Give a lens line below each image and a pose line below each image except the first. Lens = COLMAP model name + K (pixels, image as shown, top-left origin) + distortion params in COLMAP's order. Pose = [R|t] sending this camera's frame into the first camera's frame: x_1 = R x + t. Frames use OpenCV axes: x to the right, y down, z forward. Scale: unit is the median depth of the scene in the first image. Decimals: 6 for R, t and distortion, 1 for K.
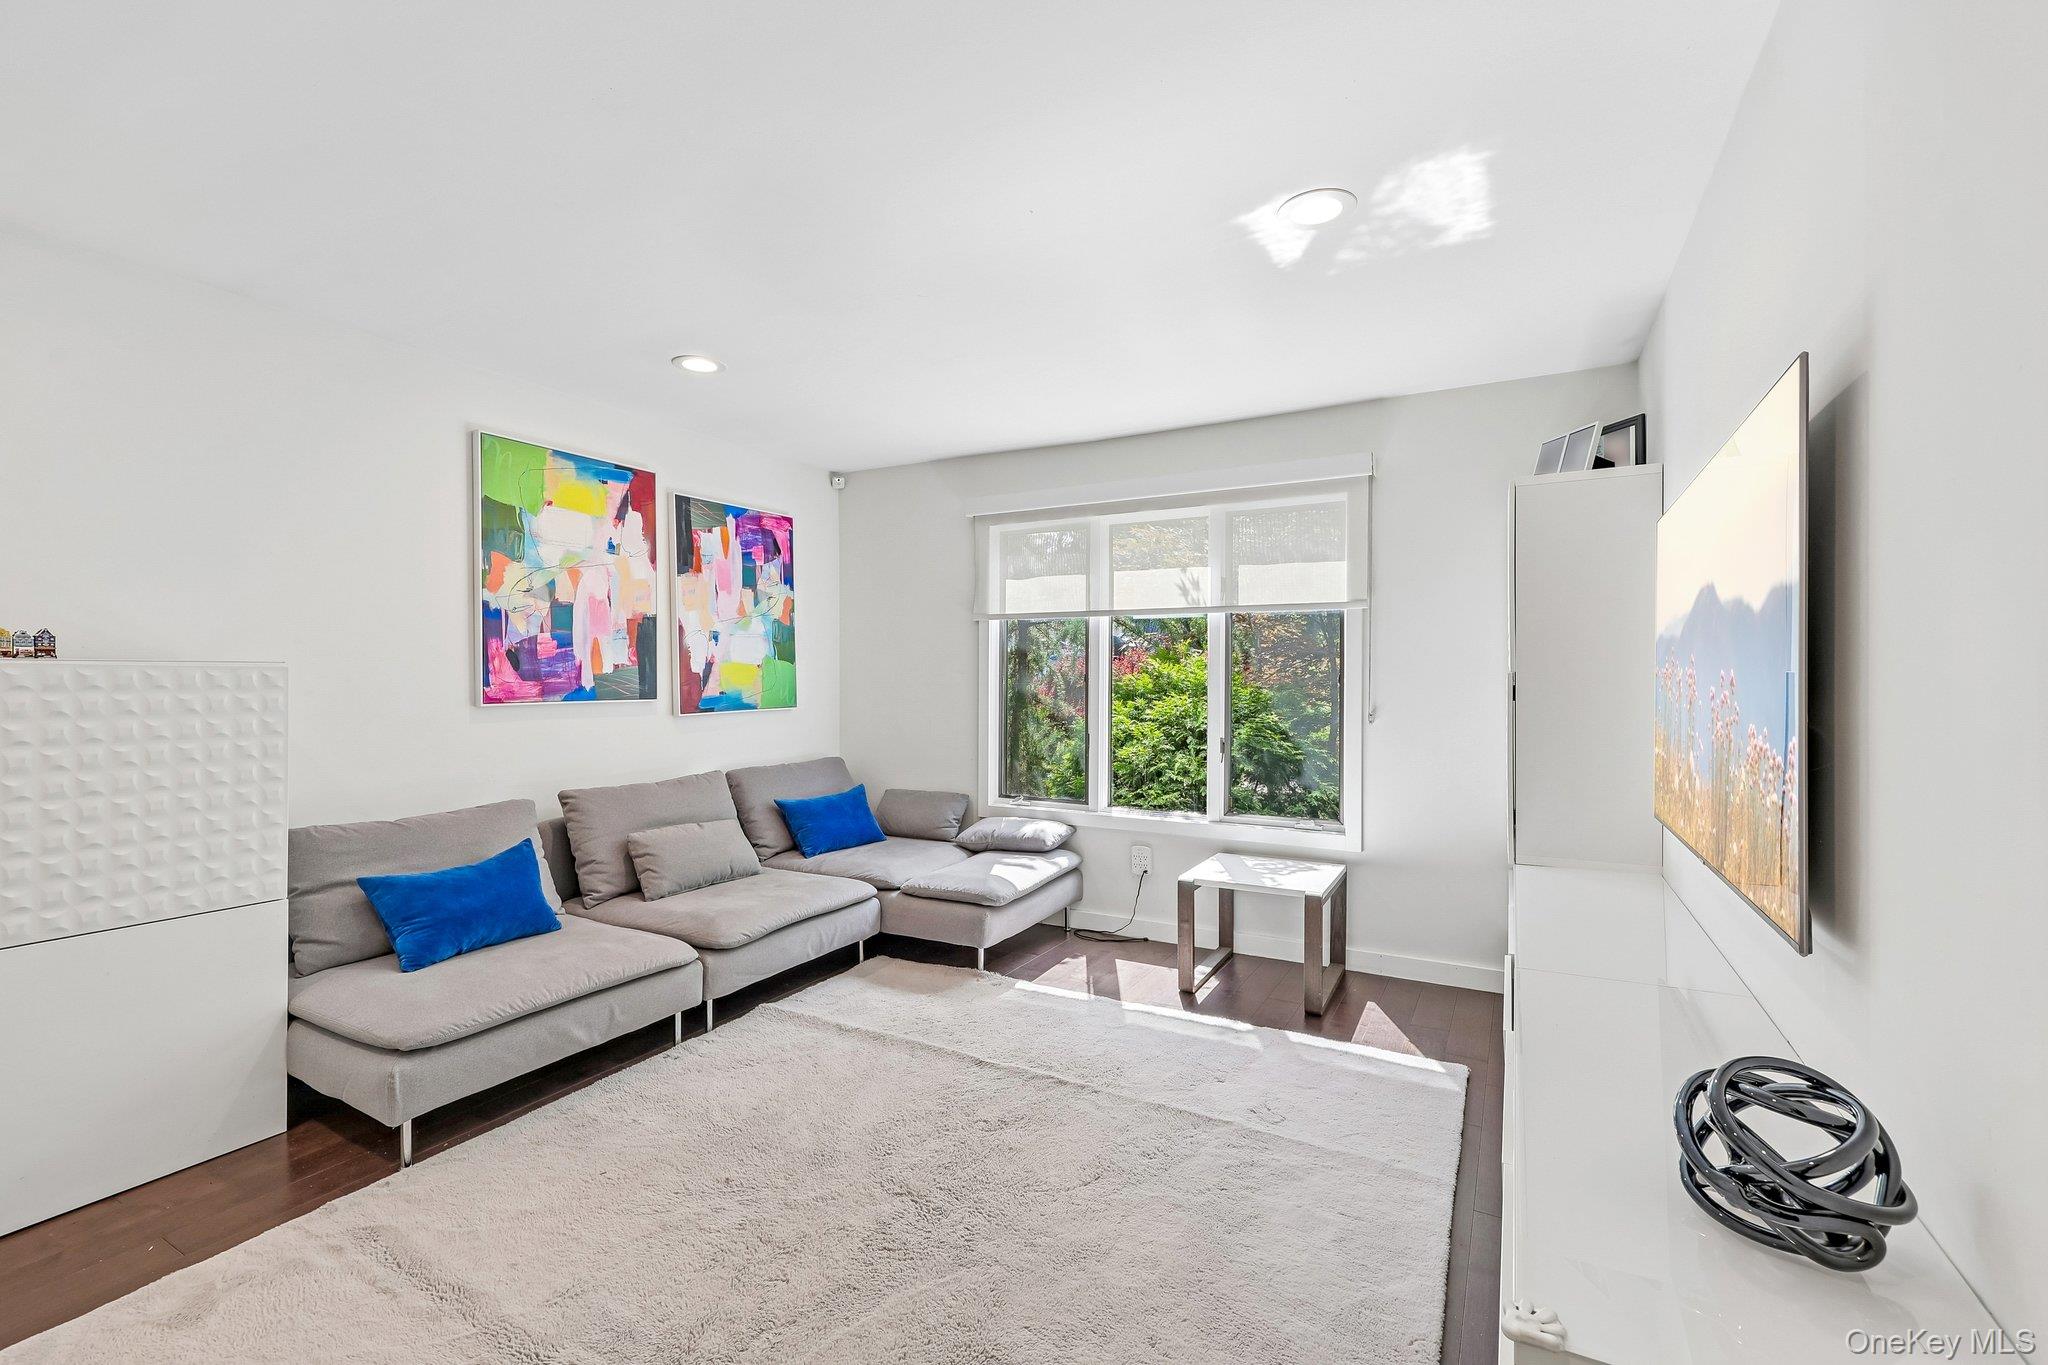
lens RADIAL K [[881.7, 0, 1022.5], [0, 881.7, 647.8], [0, 0, 1]] dist [0.001235, 0.000035]
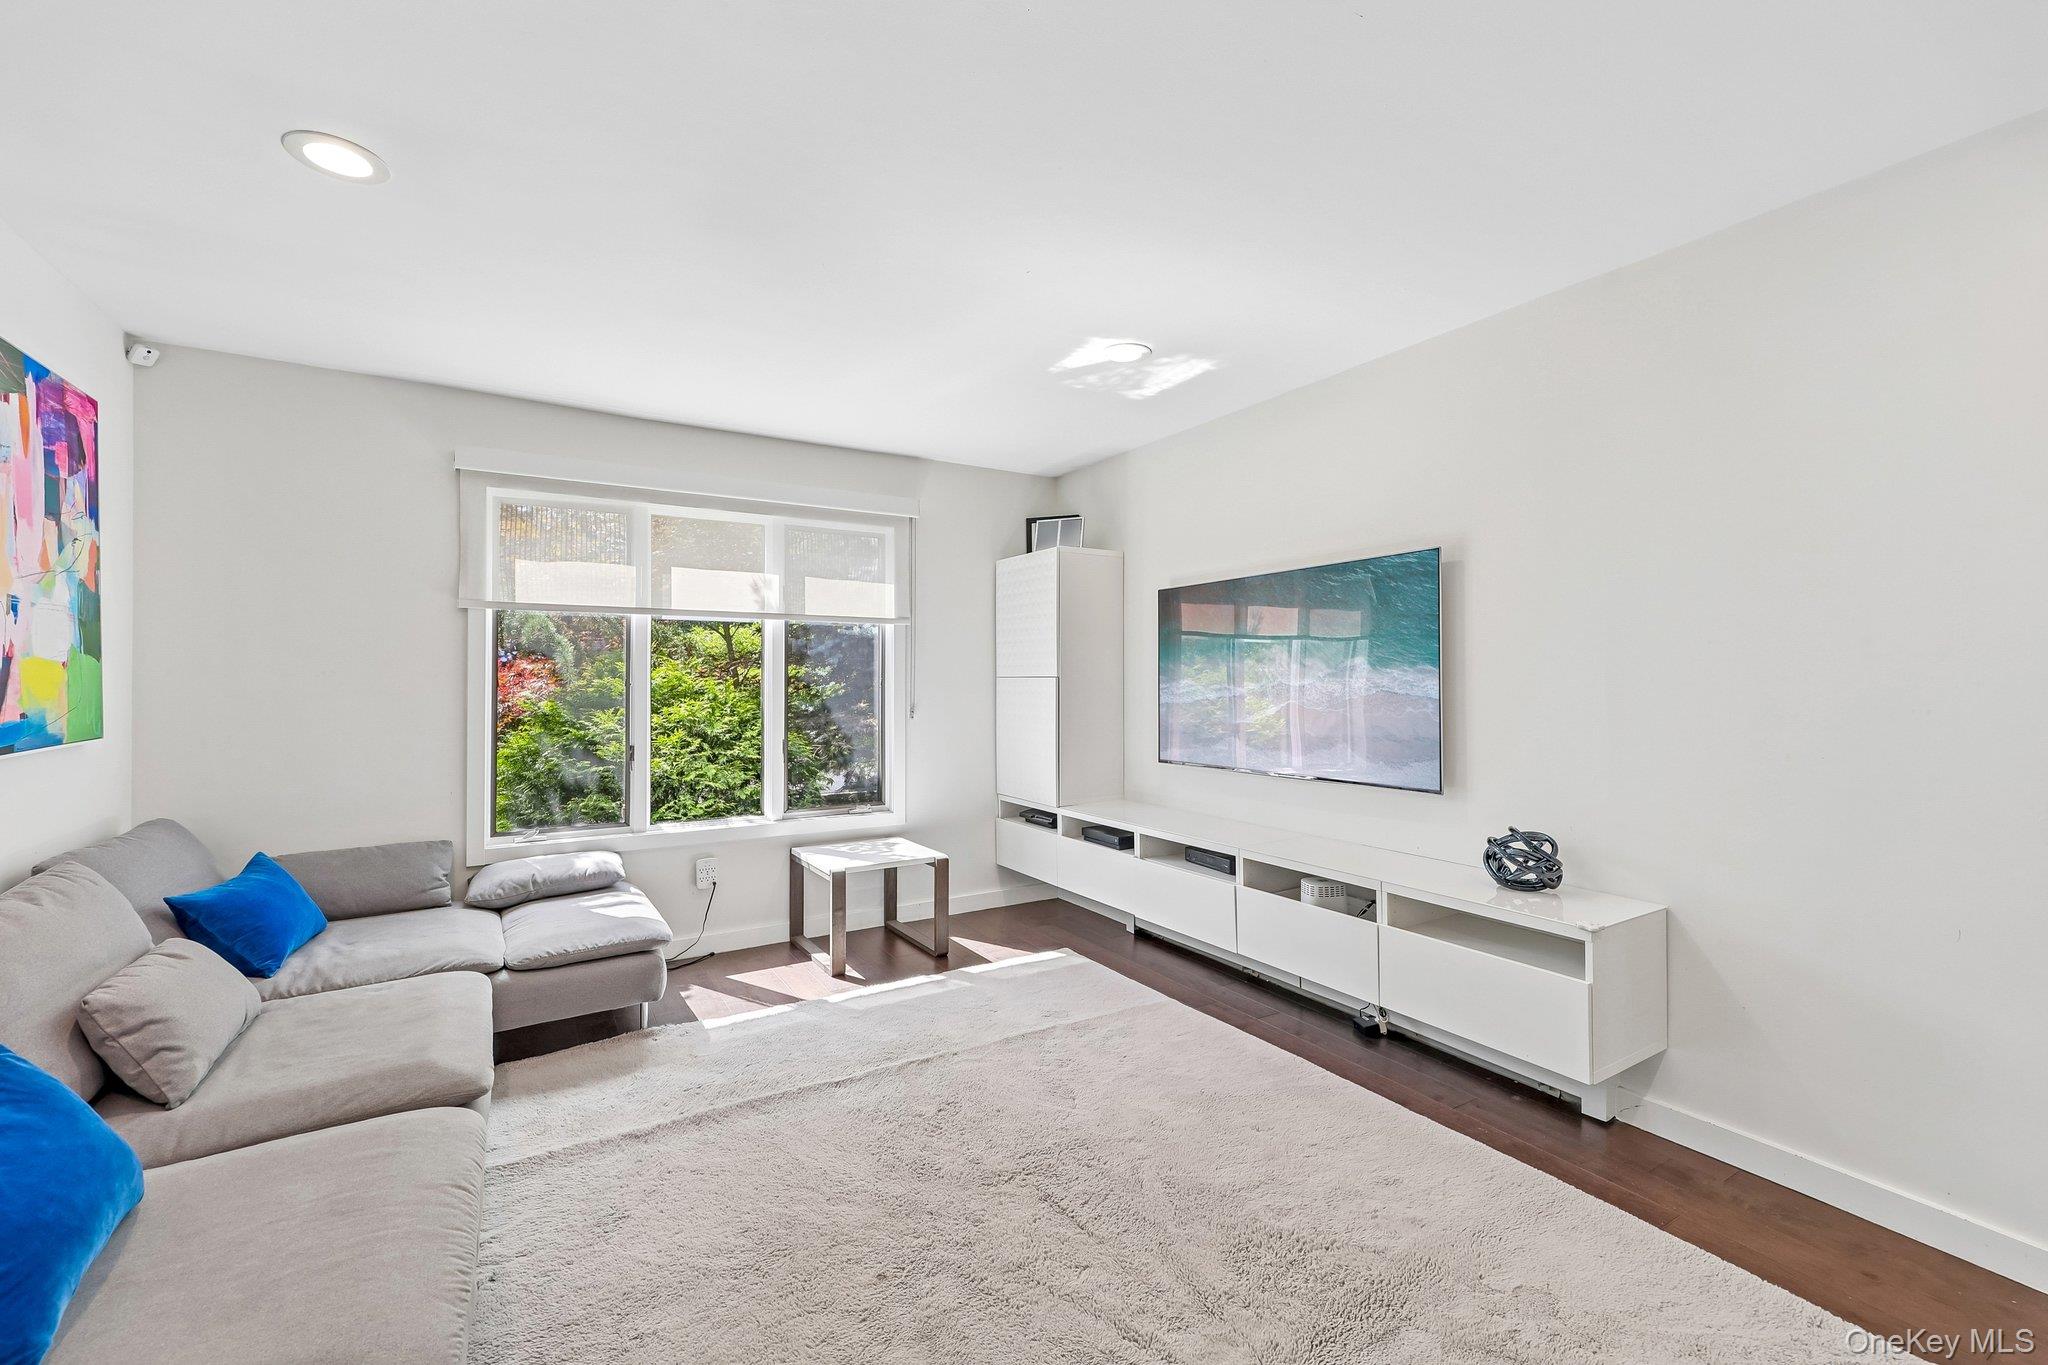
lens RADIAL K [[856.4, 0, 1020.1], [0, 856.4, 658.3], [0, 0, 1]] dist [0.003156, 0.000431]
pose [[0.492591, 0.021487, 0.869995, -0.498878], [-0.026993, 0.999591, -0.009405, 0.006593], [-0.869842, -0.018851, 0.492970, 0.242075]]
